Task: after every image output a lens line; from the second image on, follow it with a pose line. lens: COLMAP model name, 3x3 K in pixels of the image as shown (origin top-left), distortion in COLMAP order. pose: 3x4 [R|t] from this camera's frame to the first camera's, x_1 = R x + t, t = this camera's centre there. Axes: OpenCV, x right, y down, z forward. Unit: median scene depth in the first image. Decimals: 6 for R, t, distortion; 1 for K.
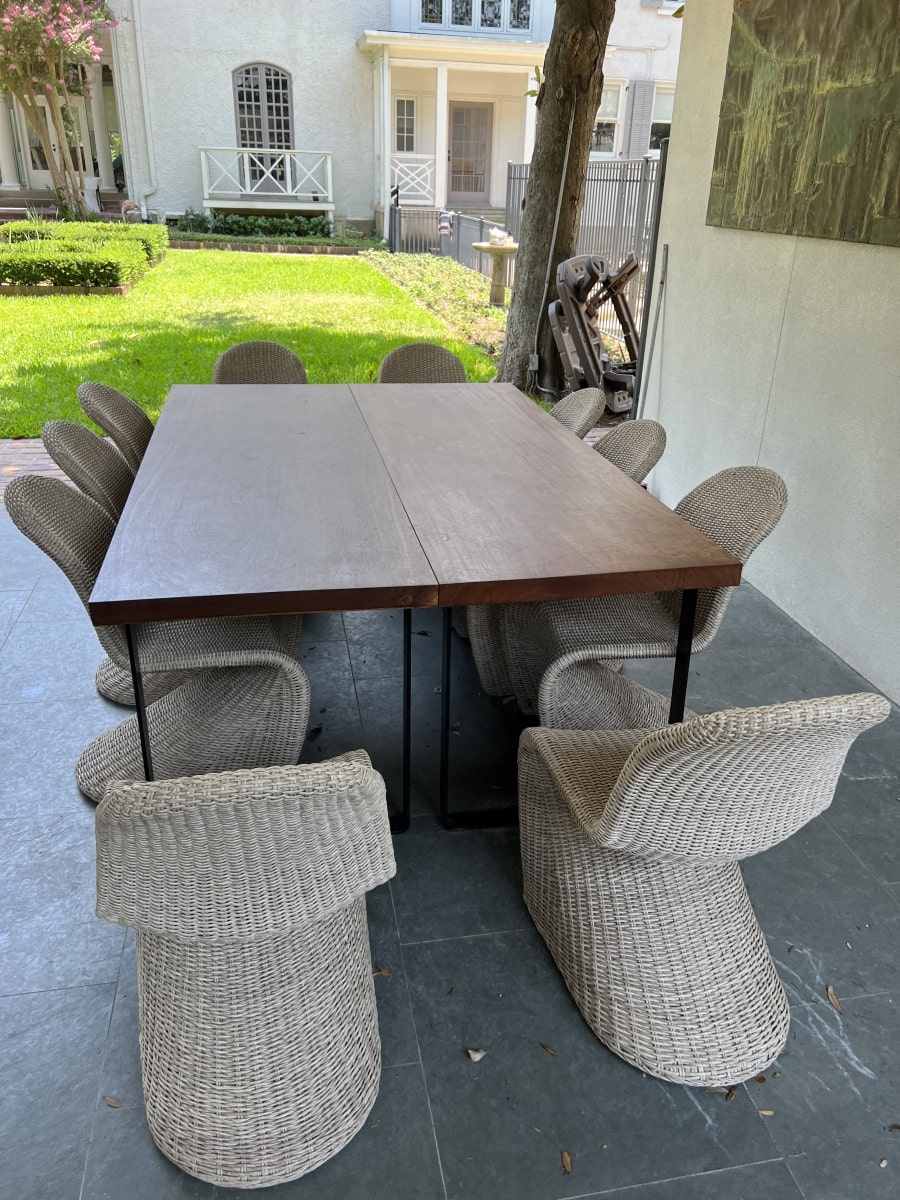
lens RADIAL K [[892.3, 0, 444.2], [0, 892.3, 604.3], [0, 0, 1]] dist [0.038112, -0.053270]
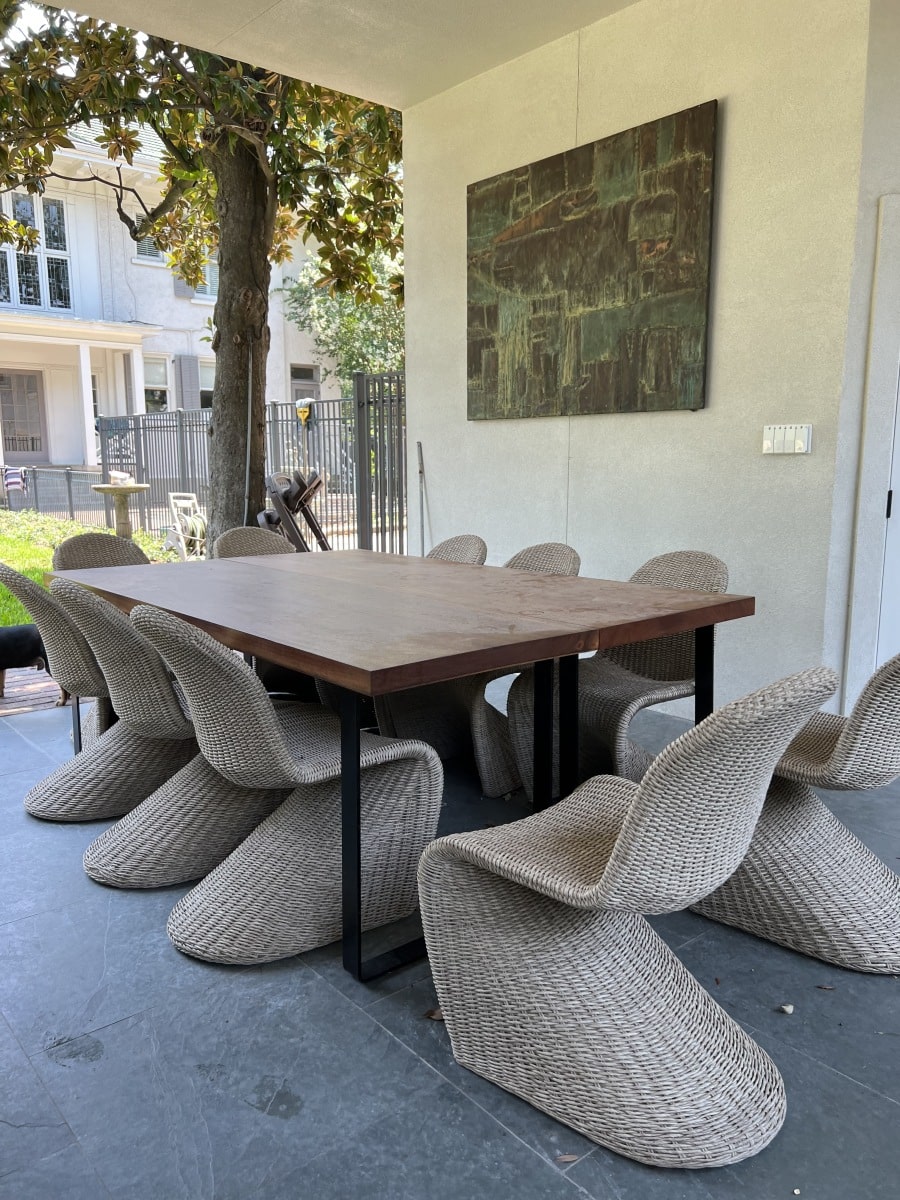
lens RADIAL K [[892.3, 0, 457.3], [0, 892.3, 596.3], [0, 0, 1]] dist [0.038112, -0.053270]
pose [[0.874991, -0.103005, 0.473054, -0.392942], [0.227060, 0.950288, -0.213065, 0.078886], [-0.427591, 0.293841, 0.854882, 0.035428]]
